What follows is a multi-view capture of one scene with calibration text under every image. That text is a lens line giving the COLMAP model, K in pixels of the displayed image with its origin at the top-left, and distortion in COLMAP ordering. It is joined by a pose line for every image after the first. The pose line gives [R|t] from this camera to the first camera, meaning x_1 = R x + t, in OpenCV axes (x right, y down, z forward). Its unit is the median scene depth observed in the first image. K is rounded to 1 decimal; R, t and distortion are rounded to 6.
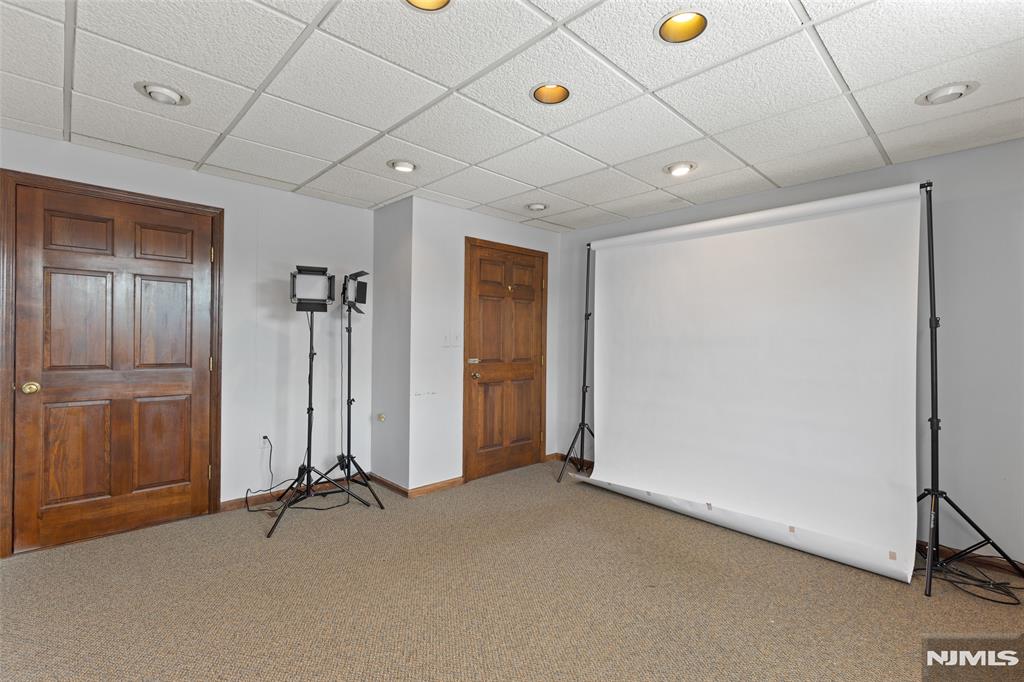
lens RADIAL K [[464.2, 0, 509.0], [0, 464.2, 330.2], [0, 0, 1]] dist [0.001106, -0.000023]
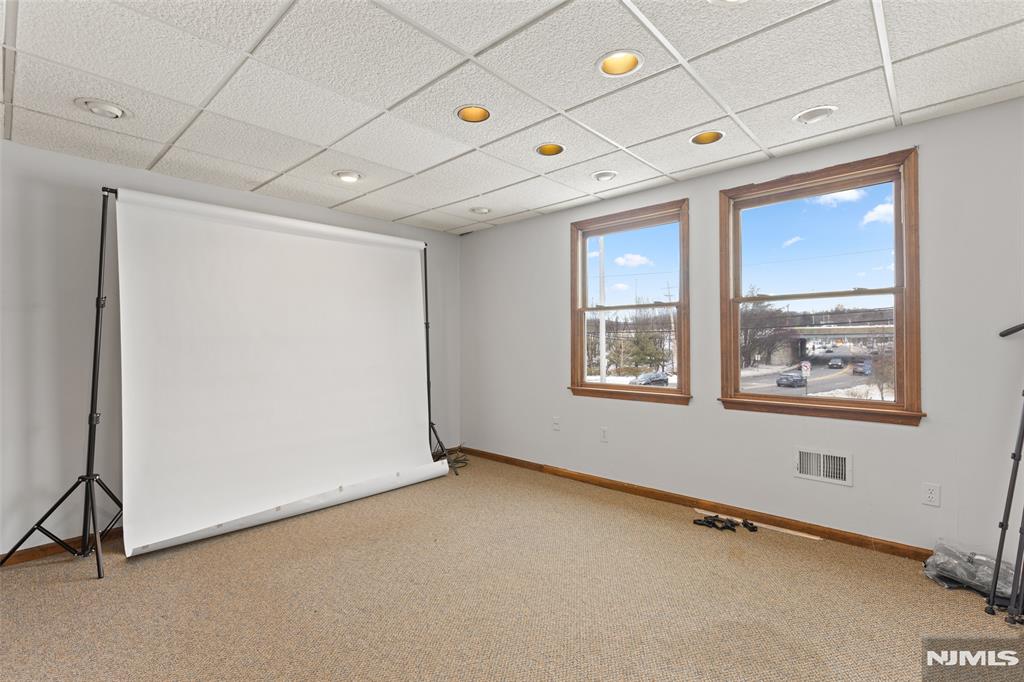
lens RADIAL K [[464.2, 0, 509.0], [0, 464.2, 330.2], [0, 0, 1]] dist [0.001106, -0.000023]
pose [[-0.064246, 0.014164, 0.997834, -0.630172], [-0.003996, 0.999888, -0.014451, 0.019517], [-0.997926, -0.004916, -0.064182, 0.619472]]
